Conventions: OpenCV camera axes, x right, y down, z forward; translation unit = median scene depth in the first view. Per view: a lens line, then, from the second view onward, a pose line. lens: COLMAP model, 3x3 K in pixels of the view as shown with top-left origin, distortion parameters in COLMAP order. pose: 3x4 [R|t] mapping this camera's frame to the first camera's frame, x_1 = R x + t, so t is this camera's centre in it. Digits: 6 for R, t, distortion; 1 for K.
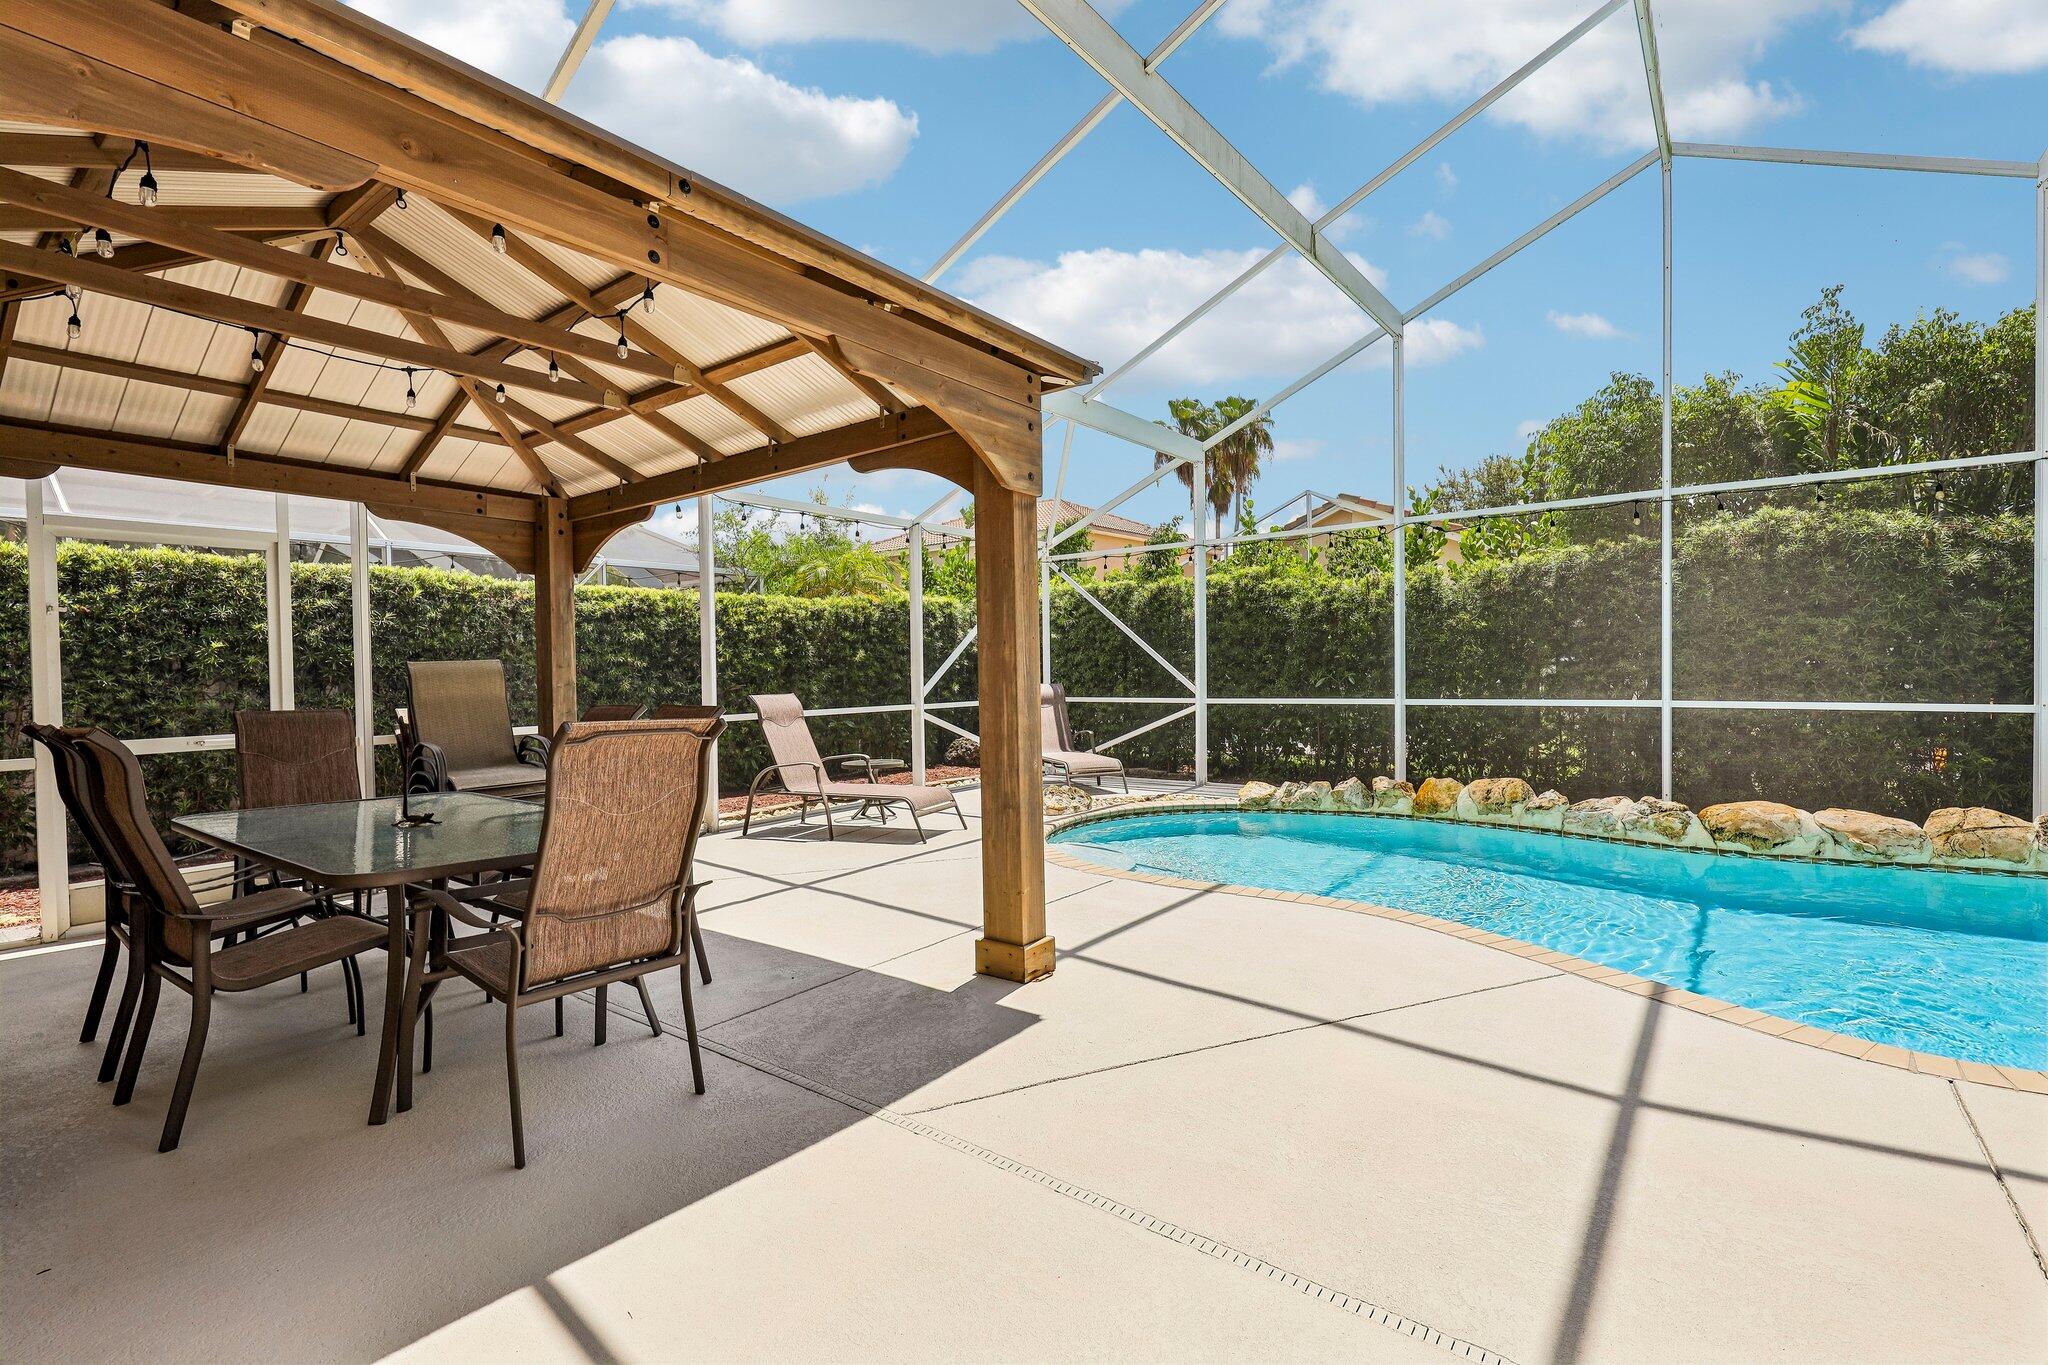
lens RADIAL K [[935.9, 0, 1024.0], [0, 935.9, 682.5], [0, 0, 1]] dist [0.001474, 0.000103]
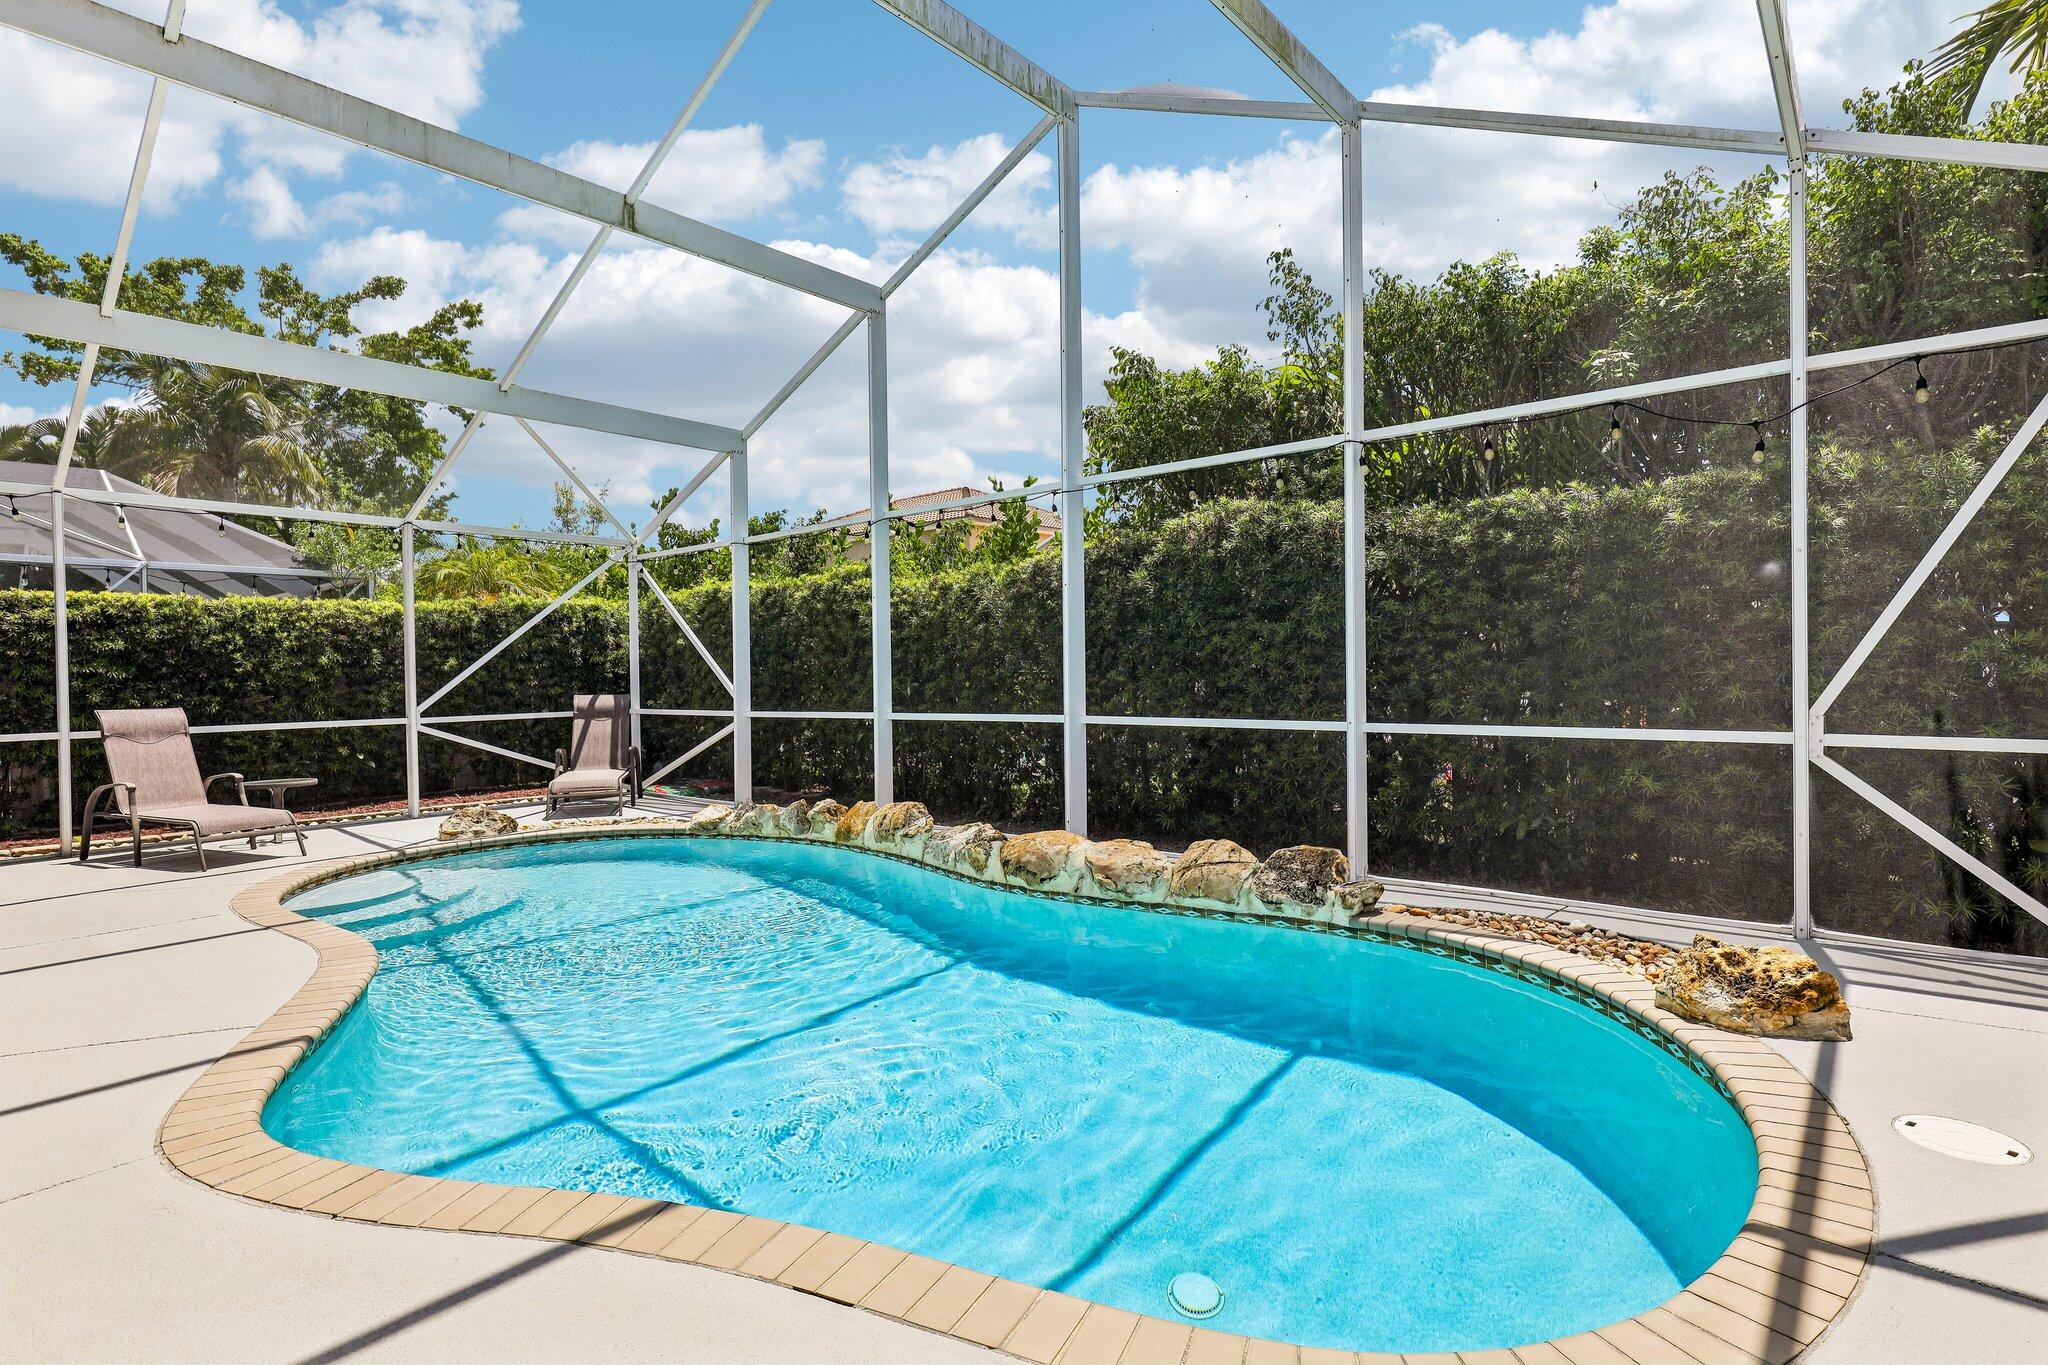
lens RADIAL K [[1019.9, 0, 1024.0], [0, 1019.9, 682.5], [0, 0, 1]] dist [0.001357, 0.000105]
pose [[0.999137, -0.001768, -0.041494, 0.517260], [0.001596, 0.999990, -0.004164, -0.006422], [0.041501, 0.004094, 0.999130, 0.020156]]
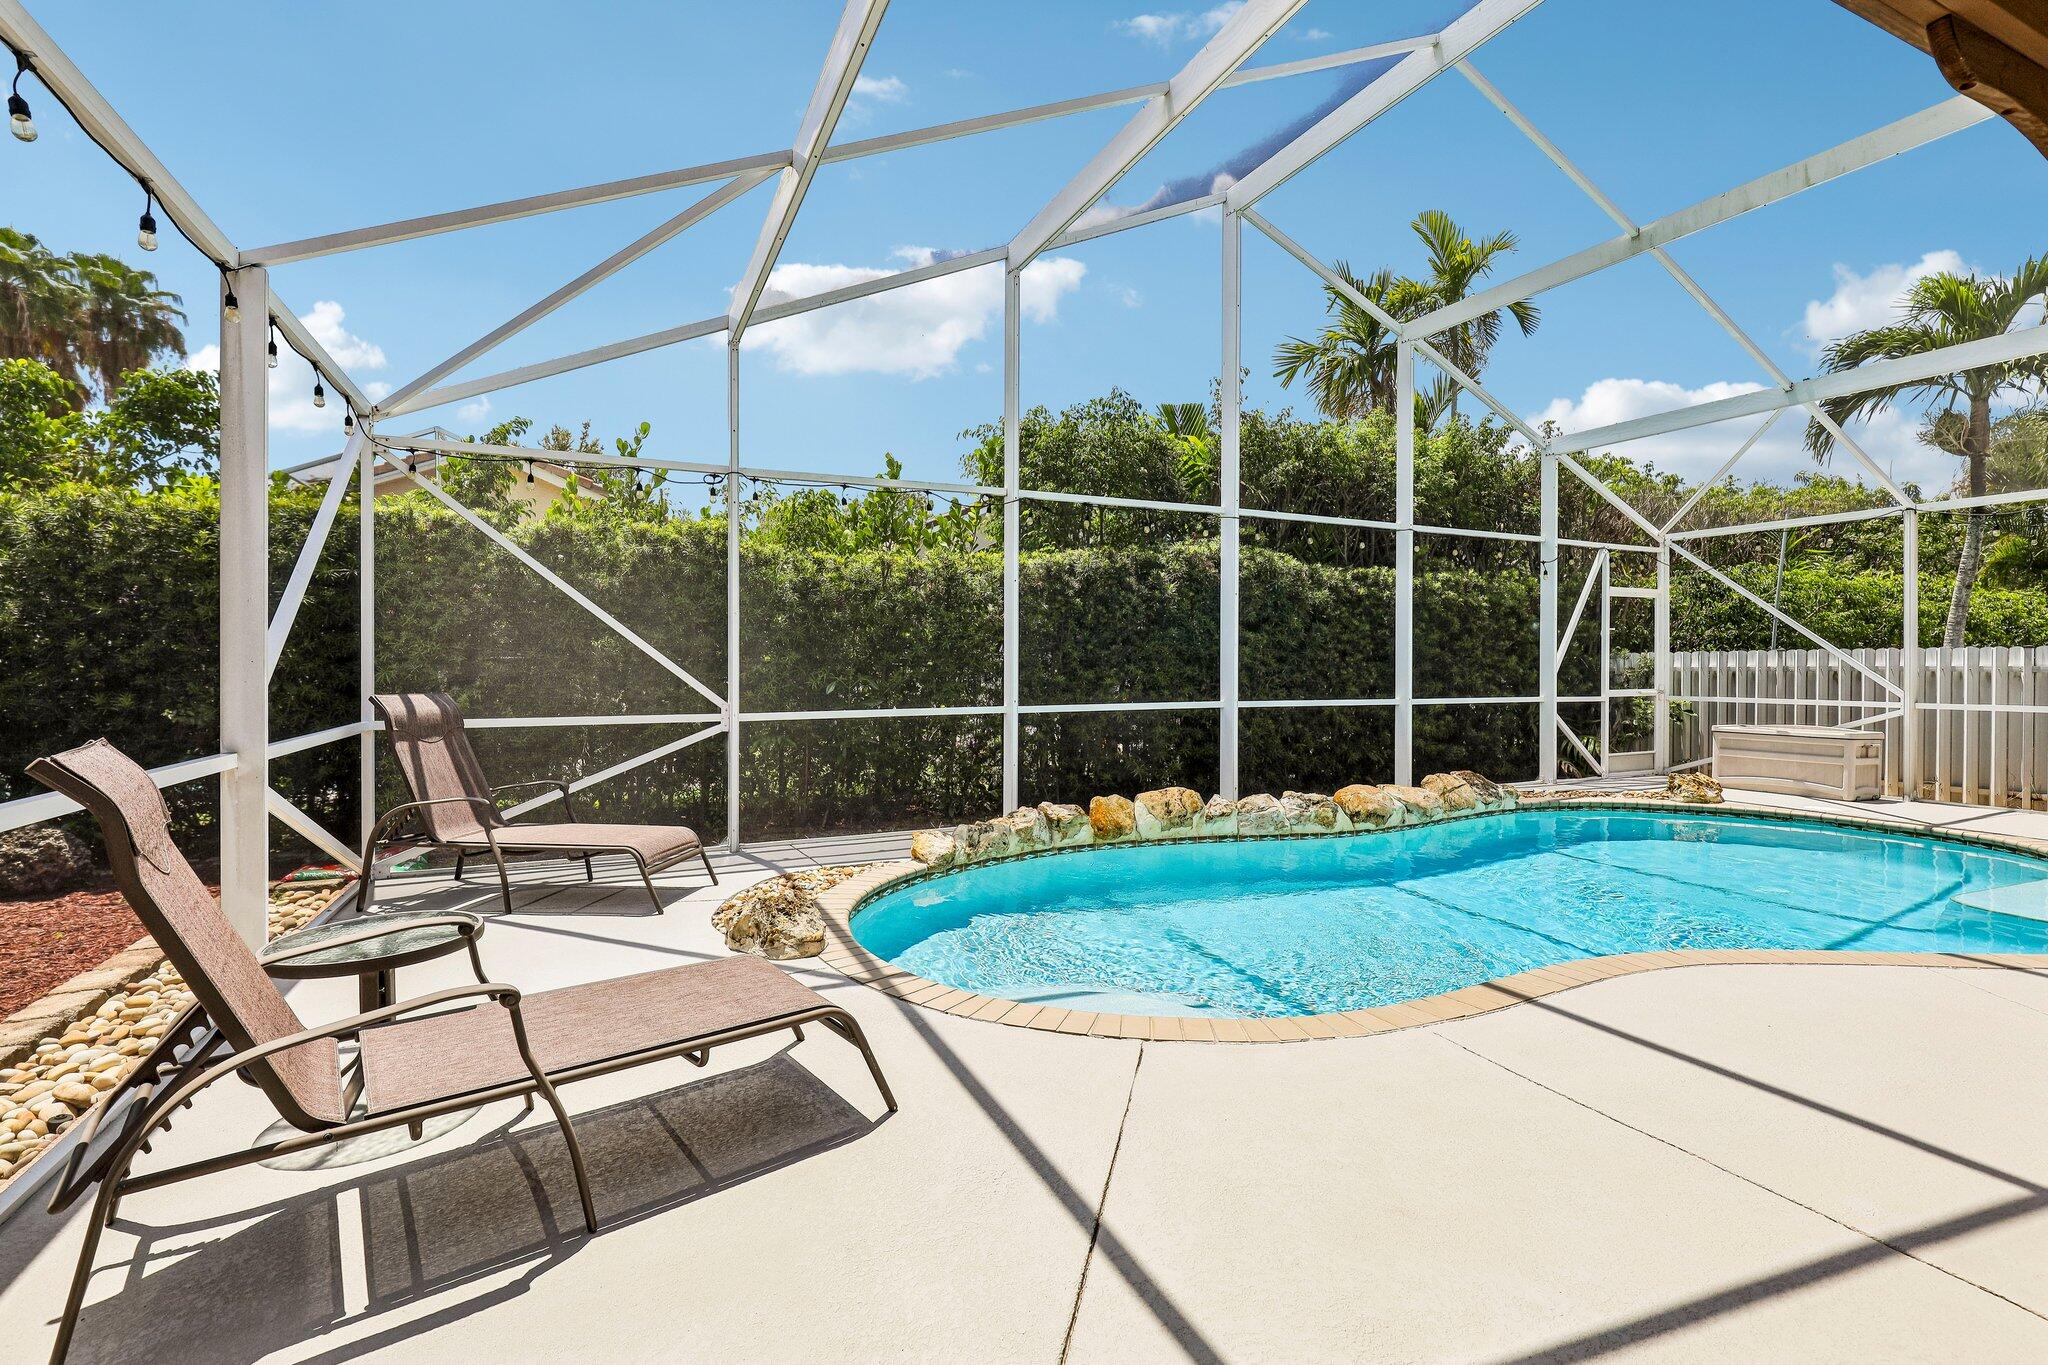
lens RADIAL K [[935.9, 0, 1024.0], [0, 935.9, 682.5], [0, 0, 1]] dist [0.001474, 0.000103]
pose [[0.460621, -0.003924, 0.887588, -0.299328], [0.005354, 0.999984, 0.001642, -0.004899], [-0.887581, 0.003996, 0.460635, 0.539209]]
